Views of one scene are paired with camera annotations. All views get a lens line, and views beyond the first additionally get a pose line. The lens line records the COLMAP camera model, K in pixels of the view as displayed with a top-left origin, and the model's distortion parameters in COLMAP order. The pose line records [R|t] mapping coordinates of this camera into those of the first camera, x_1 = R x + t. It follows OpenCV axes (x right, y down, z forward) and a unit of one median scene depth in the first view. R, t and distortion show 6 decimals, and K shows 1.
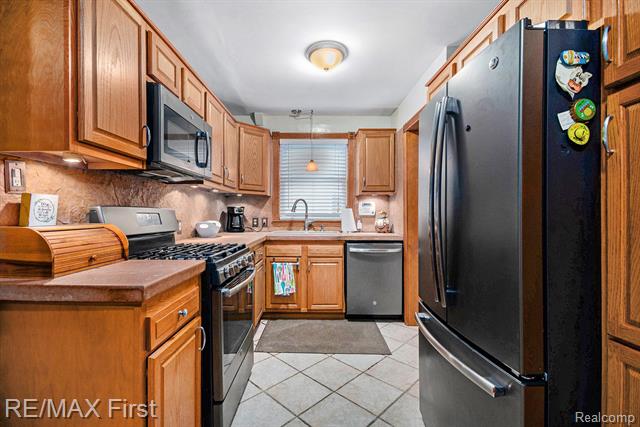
lens RADIAL K [[301.8, 0, 317.1], [0, 301.8, 206.5], [0, 0, 1]] dist [-0.001095, -0.002511]
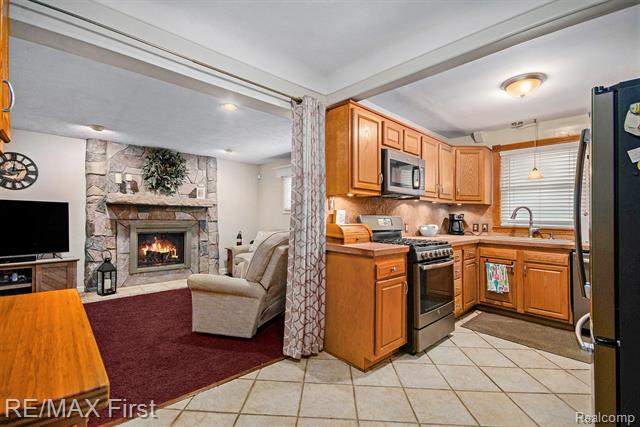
lens RADIAL K [[285.4, 0, 320.6], [0, 285.4, 220.0], [0, 0, 1]] dist [-0.001102, -0.002419]
pose [[0.703950, 0.016998, -0.710046, 0.320953], [0.003146, 0.999629, 0.027049, -0.014686], [0.710243, -0.021275, 0.703636, -0.388219]]
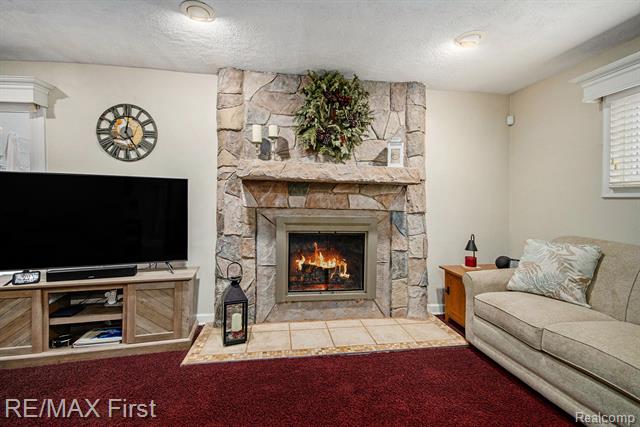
lens RADIAL K [[285.4, 0, 321.2], [0, 285.4, 211.5], [0, 0, 1]] dist [-0.001102, -0.002419]
pose [[0.164961, 0.030838, -0.985818, -1.173464], [0.007925, 0.999437, 0.032590, 0.017136], [0.986268, -0.013188, 0.164623, 0.159093]]
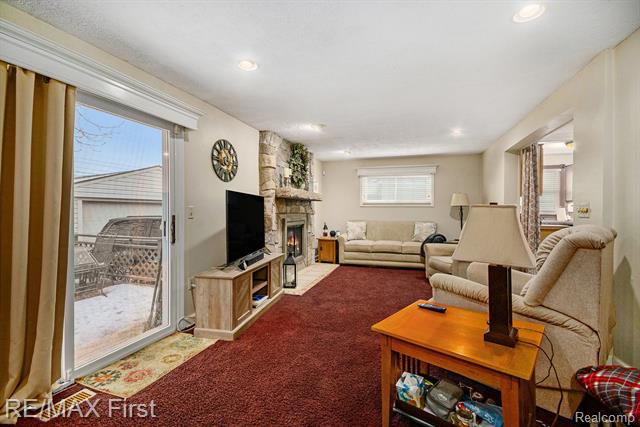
lens RADIAL K [[285.4, 0, 320.8], [0, 285.4, 208.5], [0, 0, 1]] dist [-0.001102, -0.002419]
pose [[0.954924, 0.007748, -0.296750, -1.532882], [-0.001100, 0.999745, 0.022562, -0.054566], [0.296849, -0.021219, 0.954689, -2.079354]]
